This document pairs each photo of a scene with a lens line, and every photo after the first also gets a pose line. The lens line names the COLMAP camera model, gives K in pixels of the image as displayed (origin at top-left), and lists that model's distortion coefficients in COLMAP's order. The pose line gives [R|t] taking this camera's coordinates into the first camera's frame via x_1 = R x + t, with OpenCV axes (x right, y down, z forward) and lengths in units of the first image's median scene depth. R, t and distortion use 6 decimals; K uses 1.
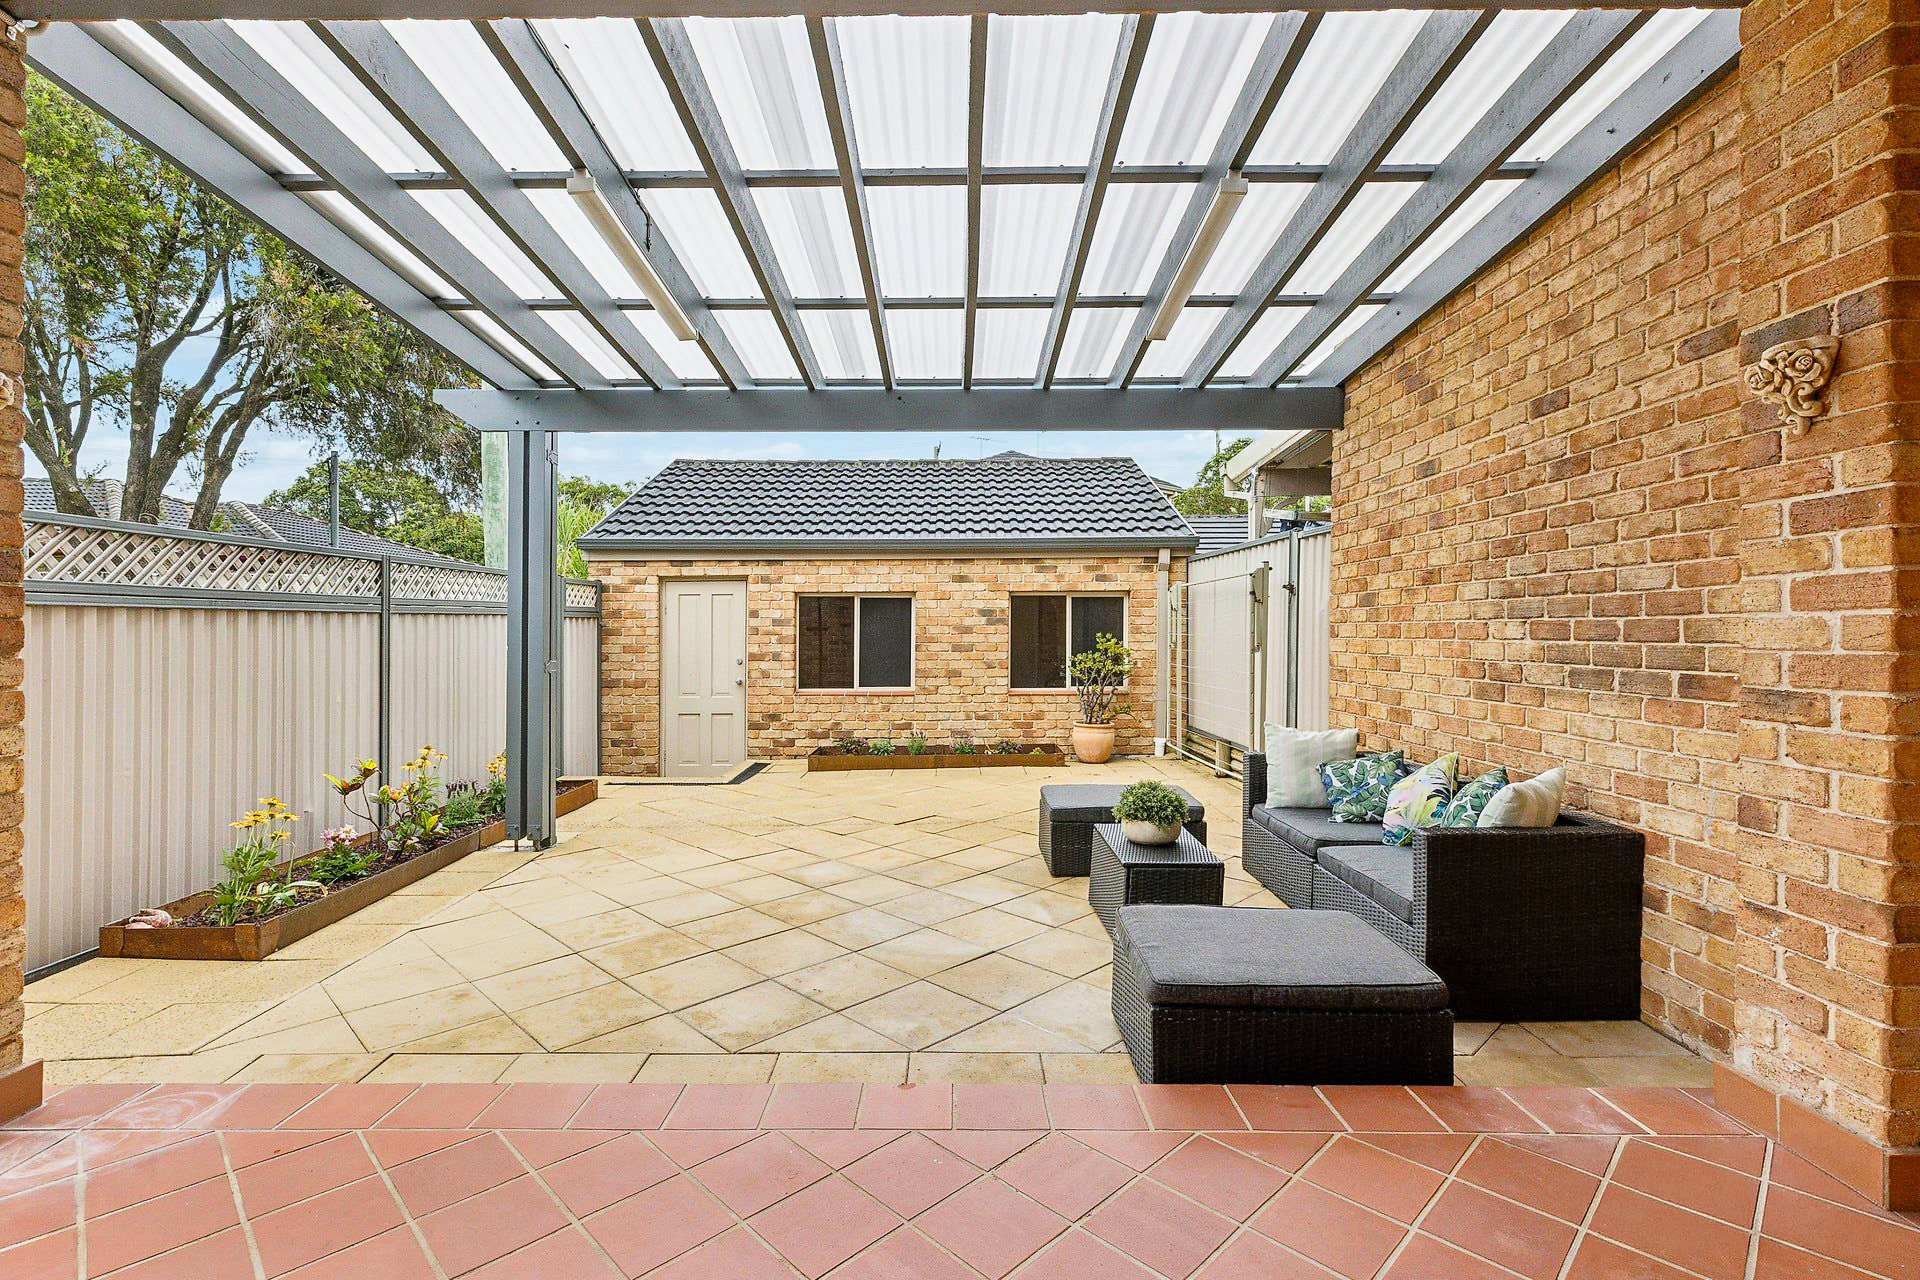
lens RADIAL K [[875.1, 0, 949.2], [0, 875.1, 641.2], [0, 0, 1]] dist [0.000811, 0.000106]
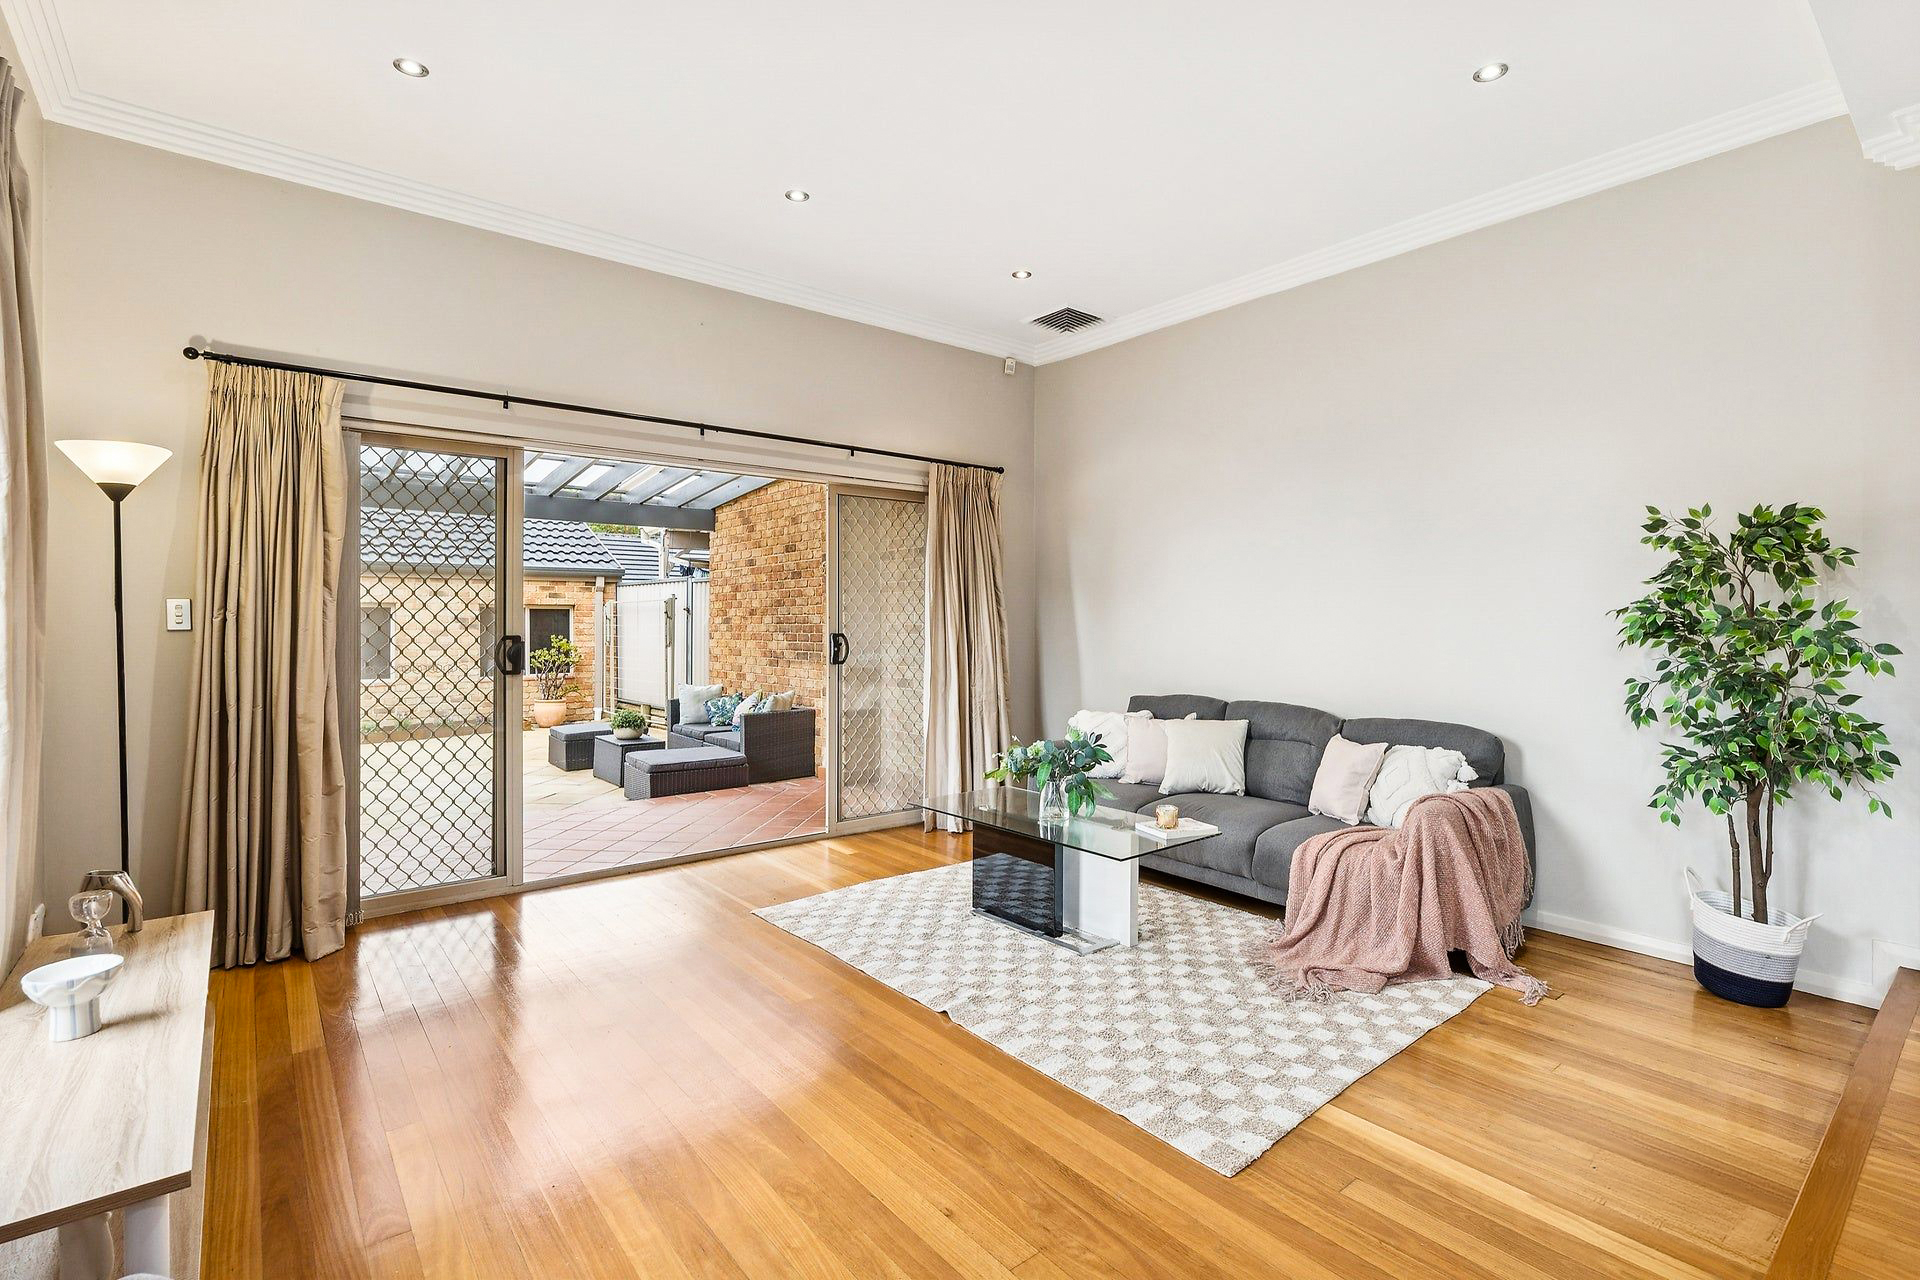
lens RADIAL K [[875.1, 0, 949.2], [0, 875.1, 641.2], [0, 0, 1]] dist [0.000811, 0.000106]
pose [[0.779454, -0.010993, 0.626363, -0.385044], [0.006643, 0.999935, 0.009282, -0.015319], [-0.626425, -0.003074, 0.779476, -0.890407]]
